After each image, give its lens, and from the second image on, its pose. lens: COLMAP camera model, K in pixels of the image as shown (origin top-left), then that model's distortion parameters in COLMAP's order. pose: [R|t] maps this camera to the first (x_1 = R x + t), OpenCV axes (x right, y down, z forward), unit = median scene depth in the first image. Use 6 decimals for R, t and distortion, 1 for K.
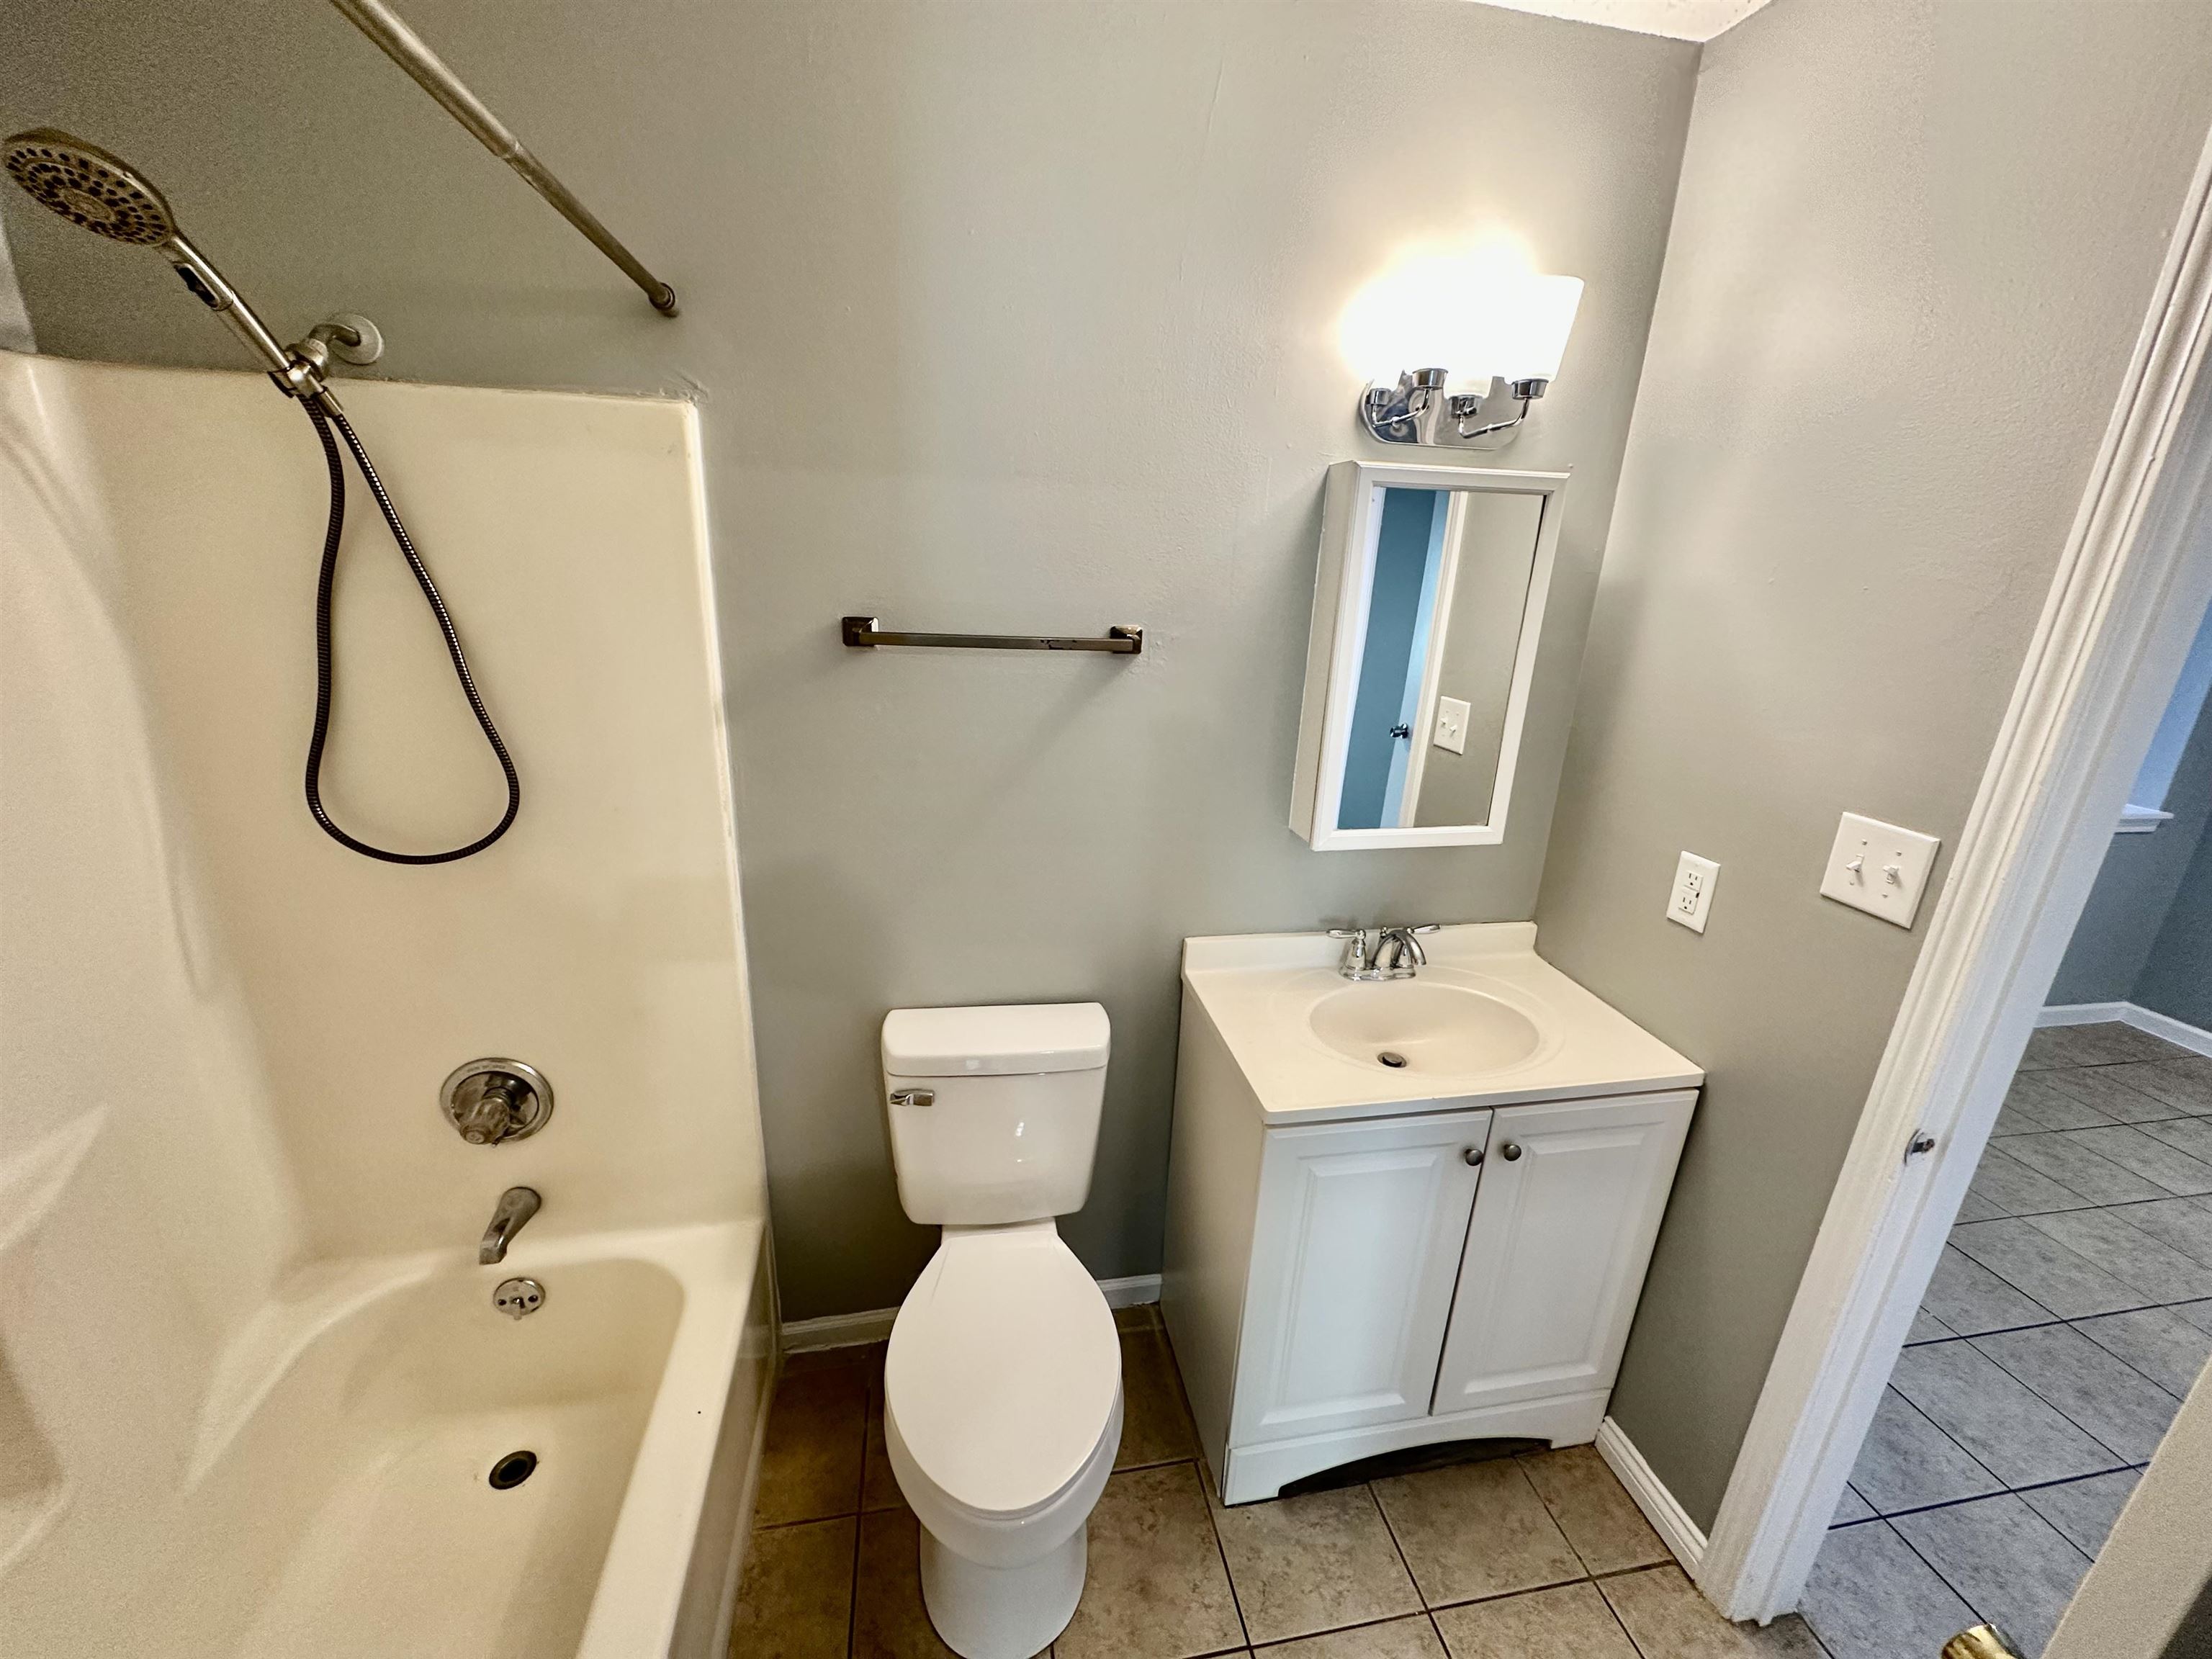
lens RADIAL K [[879.8, 0, 1106.0], [0, 879.8, 829.5], [0, 0, 1]] dist [0.021884, -0.011102]
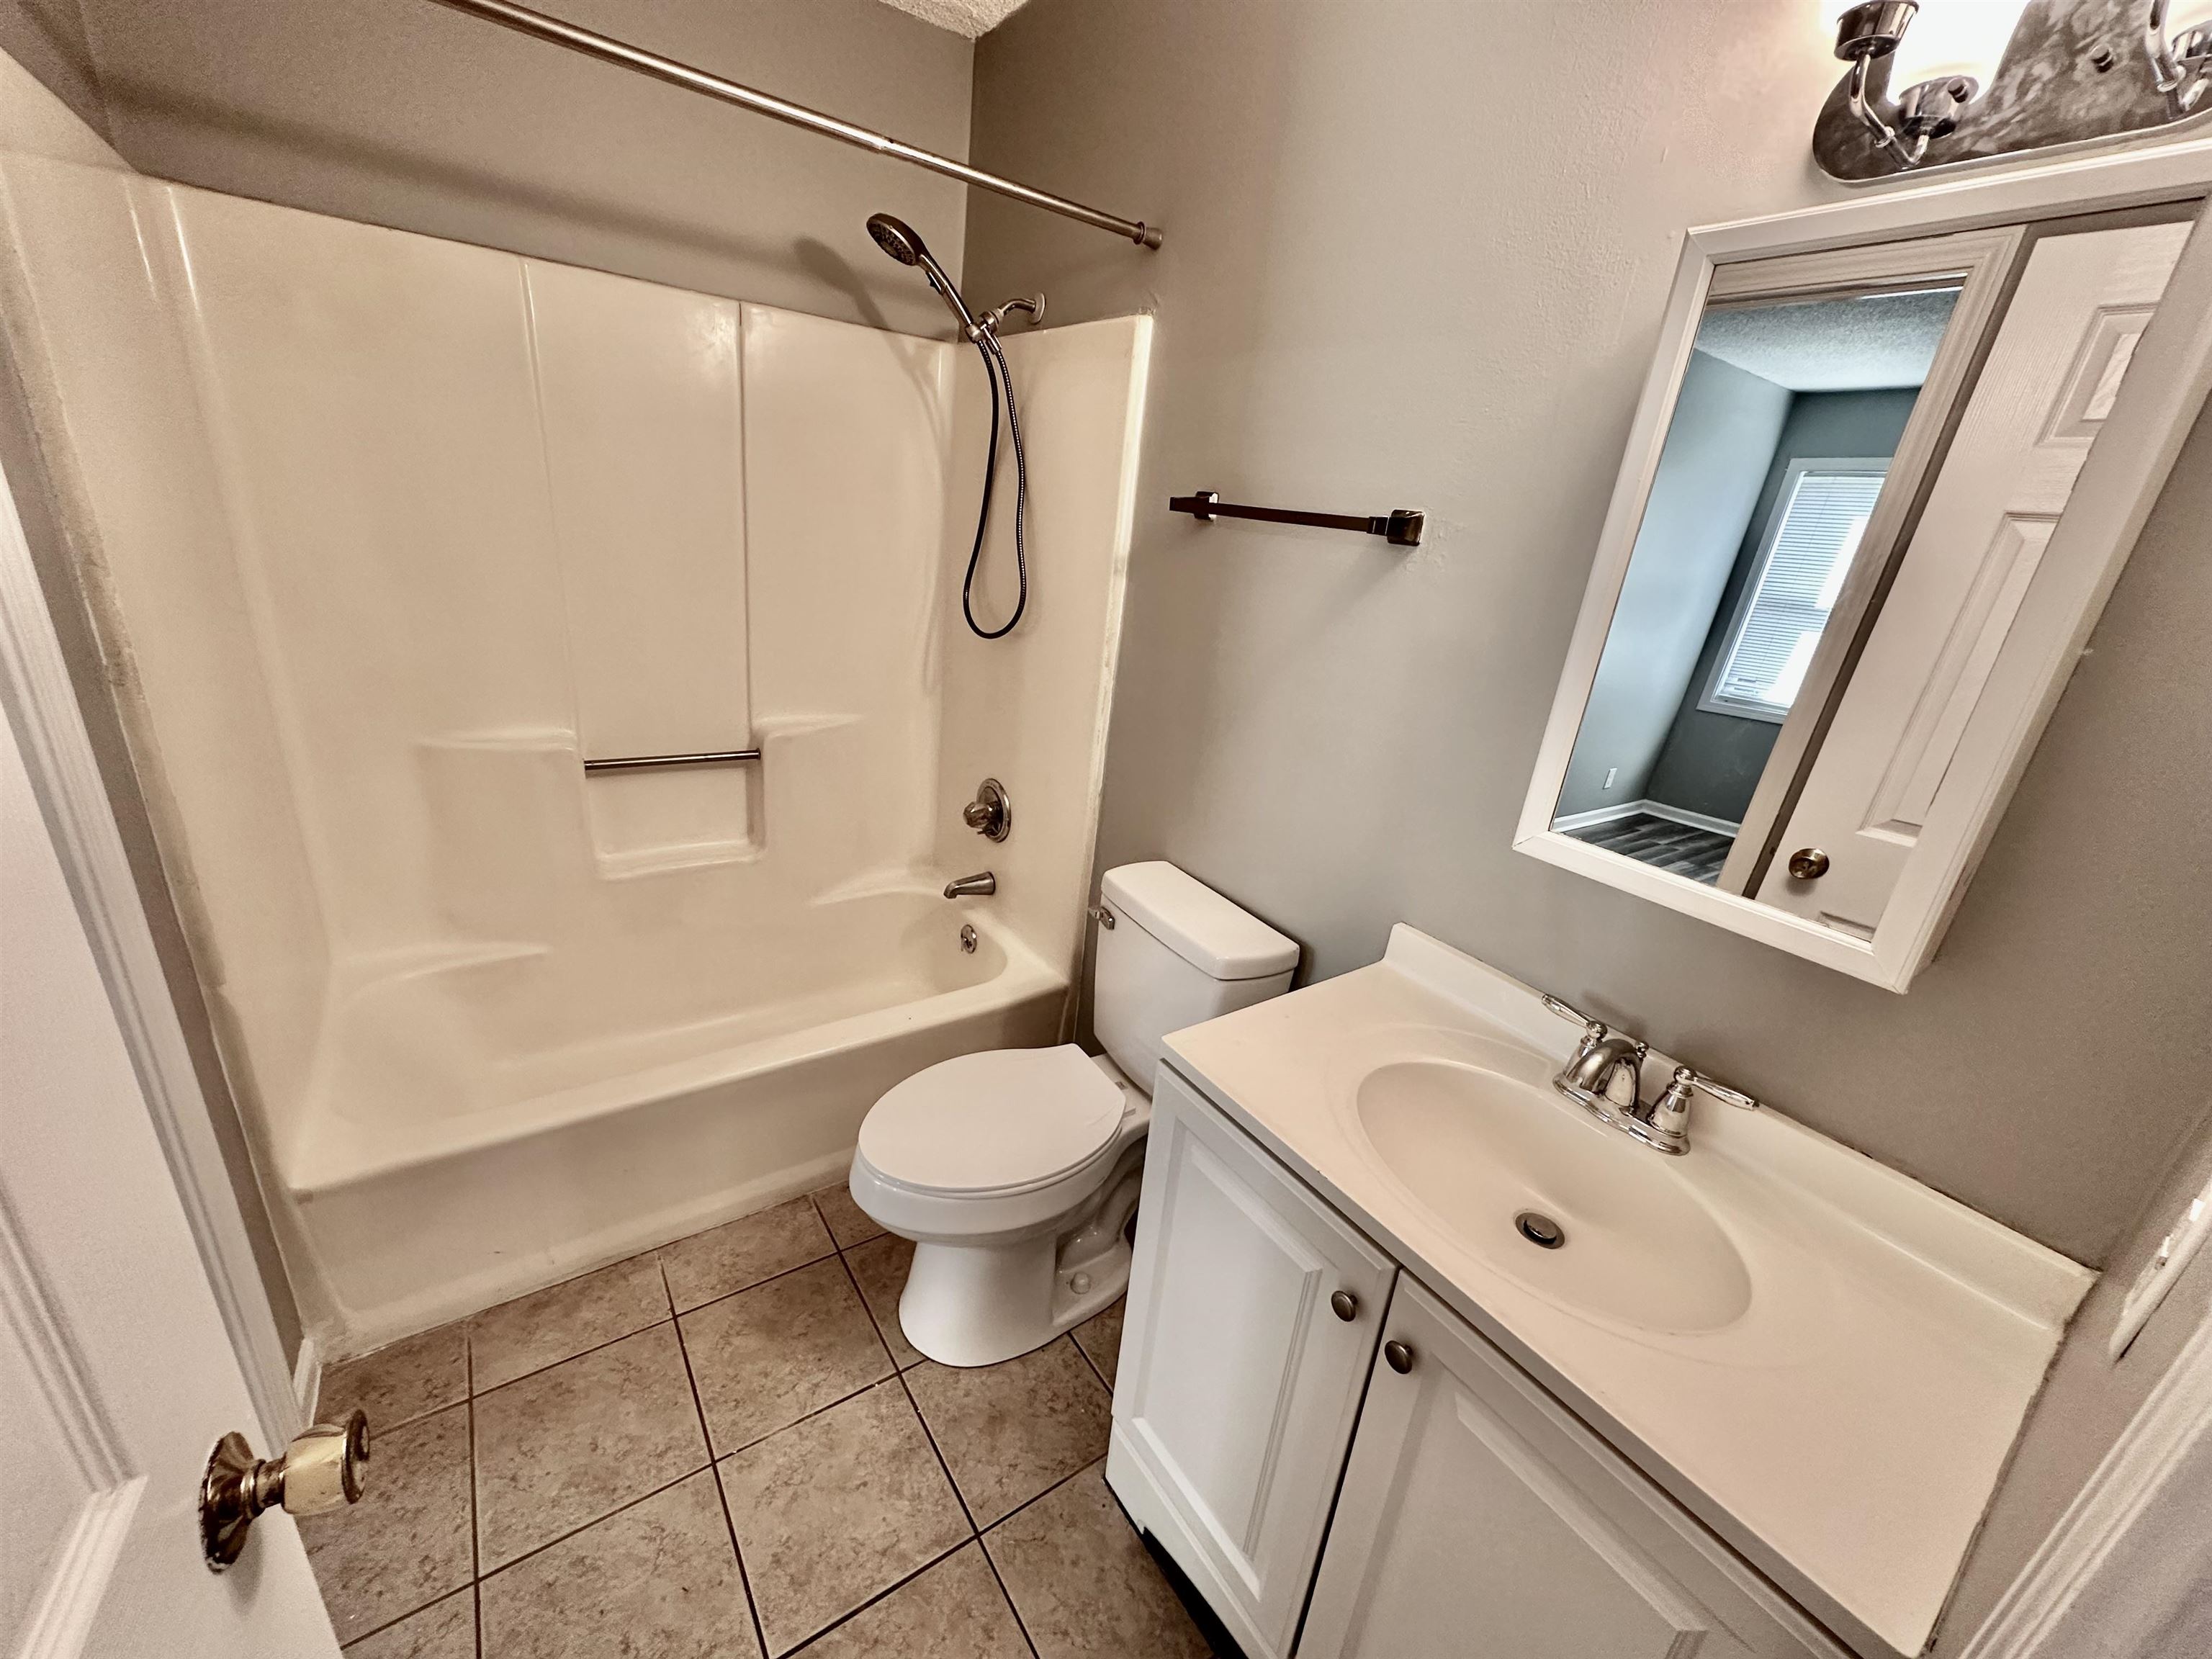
lens RADIAL K [[872.7, 0, 1106.0], [0, 872.7, 829.5], [0, 0, 1]] dist [-0.000086, 0.000476]
pose [[0.412095, 0.317703, -0.853957, 0.717029], [-0.356706, 0.918684, 0.169648, 0.010687], [0.838414, 0.234701, 0.491911, 0.435805]]
